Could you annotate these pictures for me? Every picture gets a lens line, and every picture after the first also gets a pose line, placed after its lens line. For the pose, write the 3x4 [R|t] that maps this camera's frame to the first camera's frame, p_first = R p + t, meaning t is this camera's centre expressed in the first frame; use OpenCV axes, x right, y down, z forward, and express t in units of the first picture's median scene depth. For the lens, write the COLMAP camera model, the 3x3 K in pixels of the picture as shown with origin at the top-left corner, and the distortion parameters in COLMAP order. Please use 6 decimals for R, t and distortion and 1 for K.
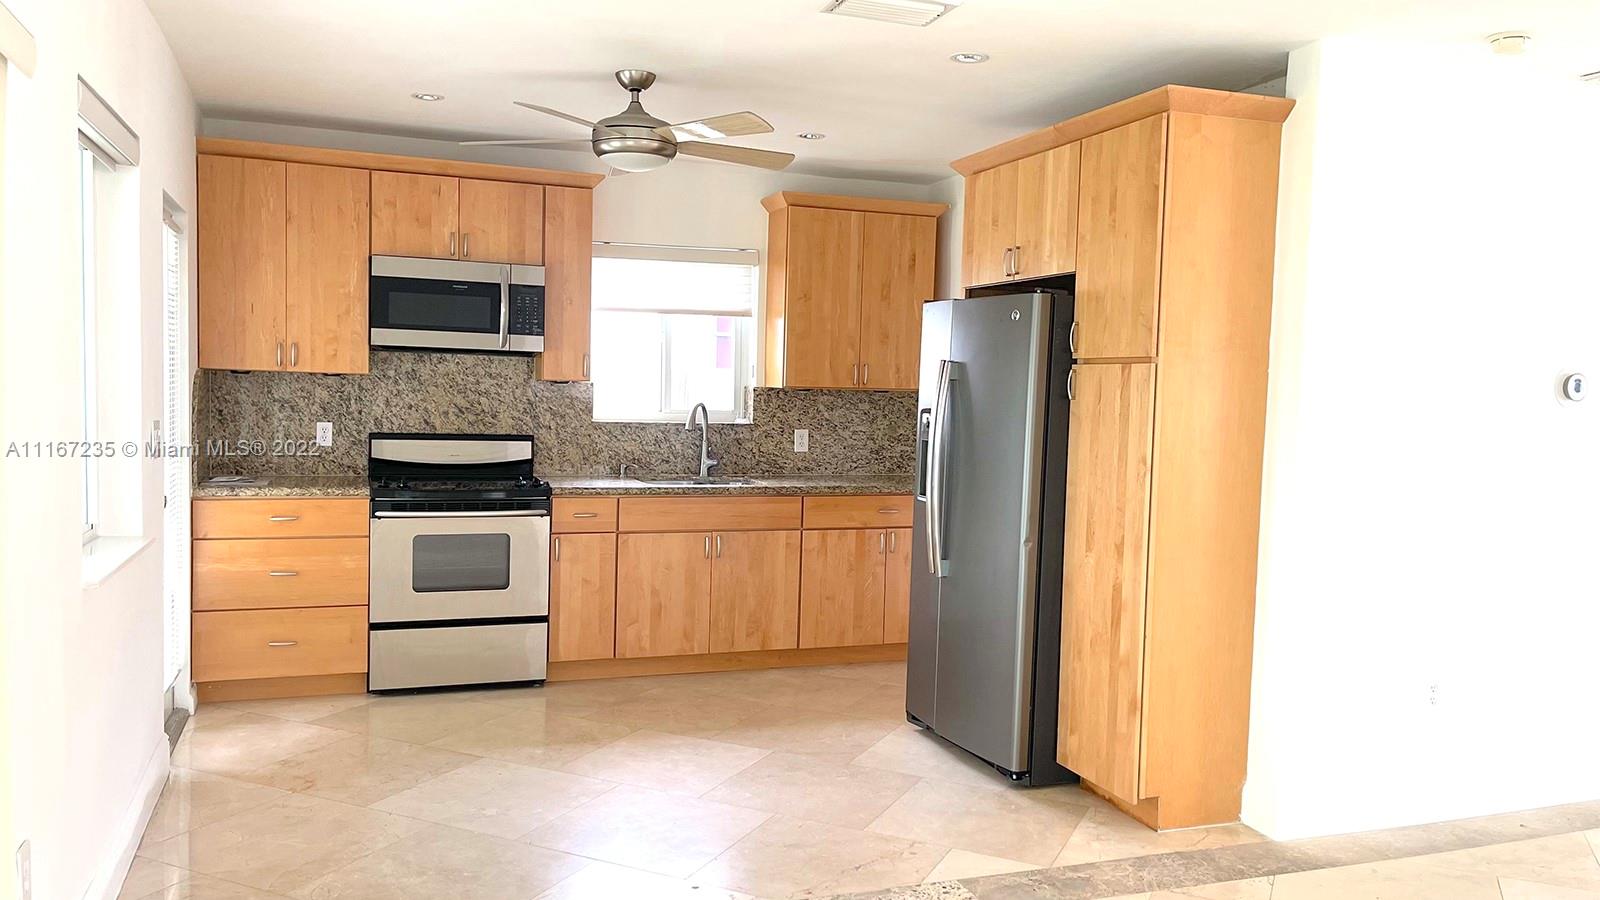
lens RADIAL K [[1205.7, 0, 809.3], [0, 1205.7, 456.6], [0, 0, 1]] dist [0.062339, -0.076883]
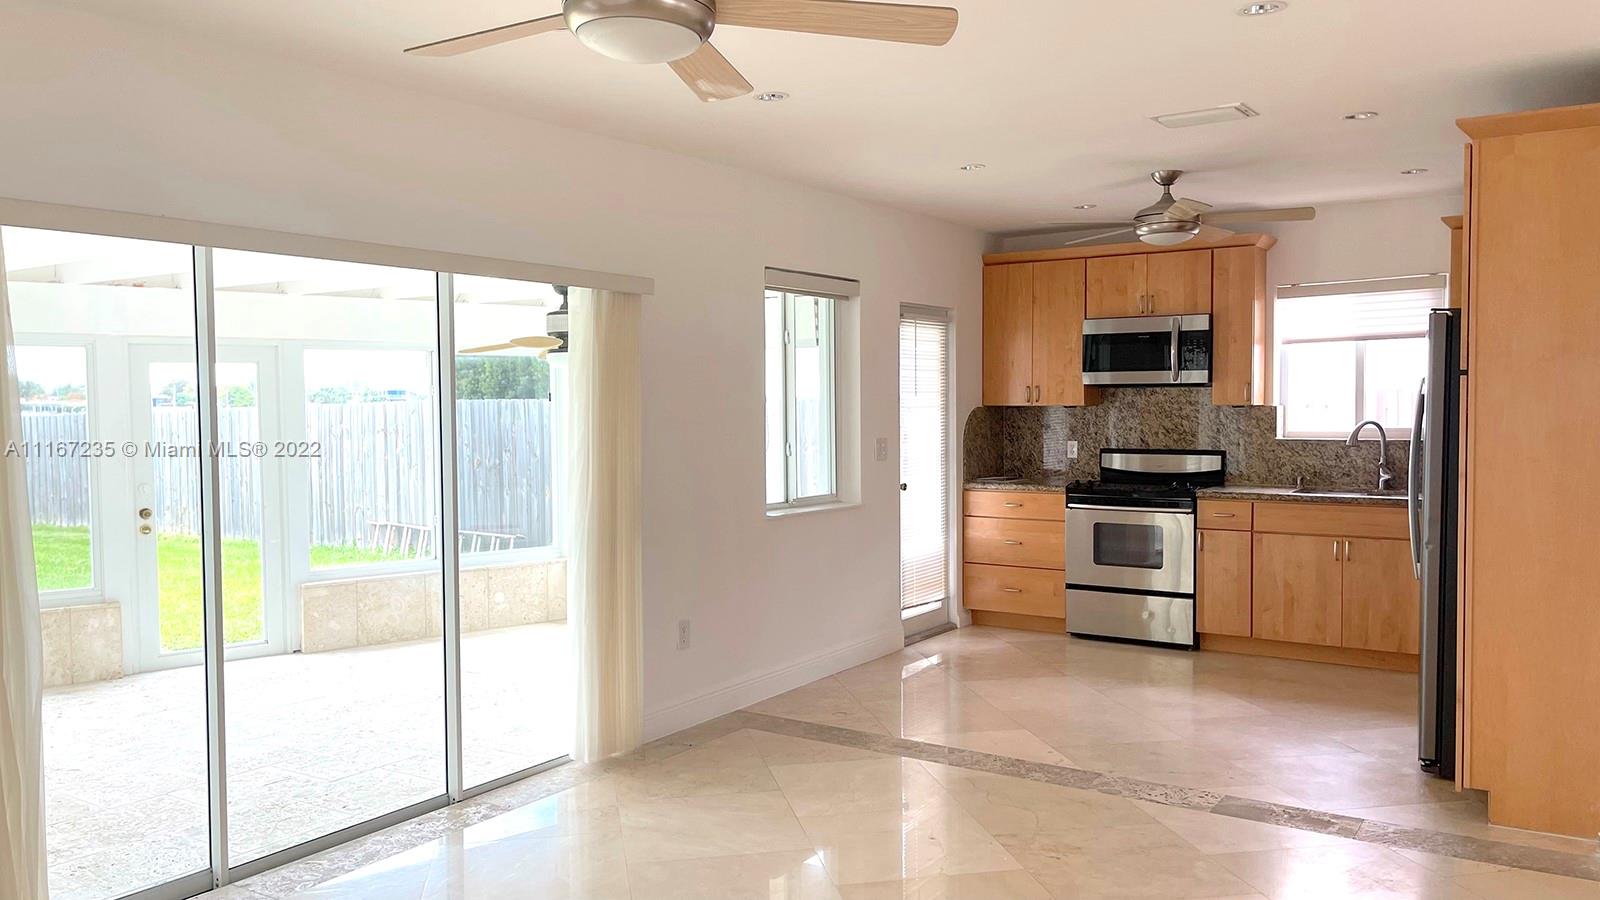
lens RADIAL K [[1205.7, 0, 797.3], [0, 1205.7, 450.4], [0, 0, 1]] dist [0.062339, -0.076883]
pose [[0.588433, 0.000325, -0.808546, 0.542167], [-0.023734, 0.999576, -0.016871, 0.013696], [0.808197, 0.029117, 0.588191, -0.070262]]
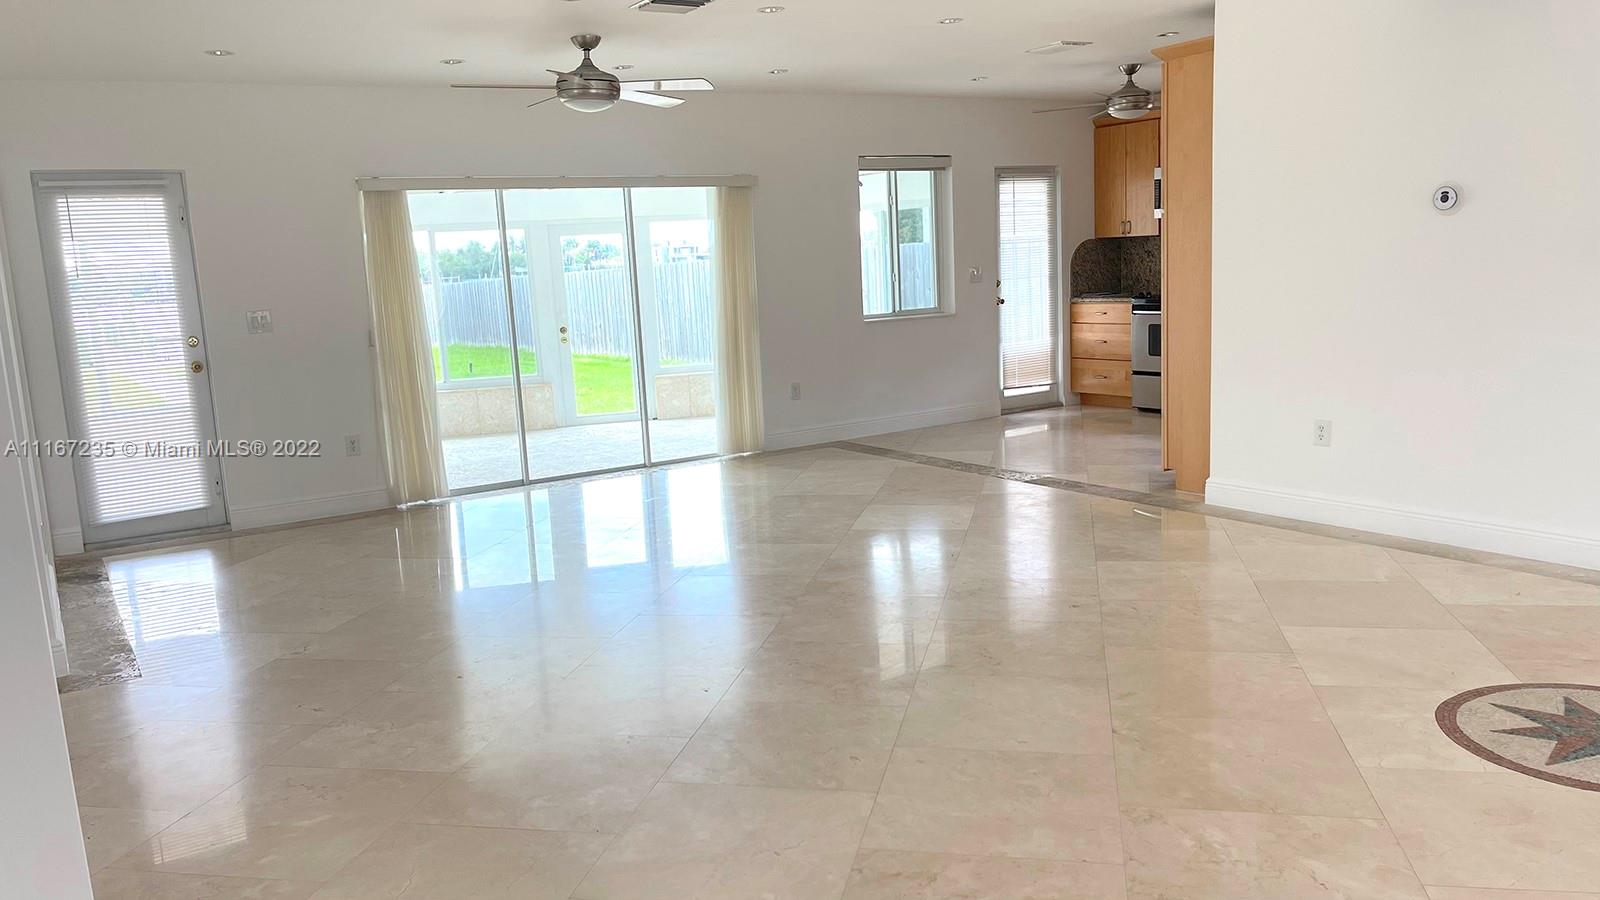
lens RADIAL K [[1205.7, 0, 788.1], [0, 1205.7, 451.0], [0, 0, 1]] dist [0.062339, -0.076883]
pose [[0.209369, 0.116302, -0.970896, 1.261986], [-0.000488, 0.992914, 0.118834, 0.035261], [0.977836, -0.024406, 0.207943, 0.080475]]
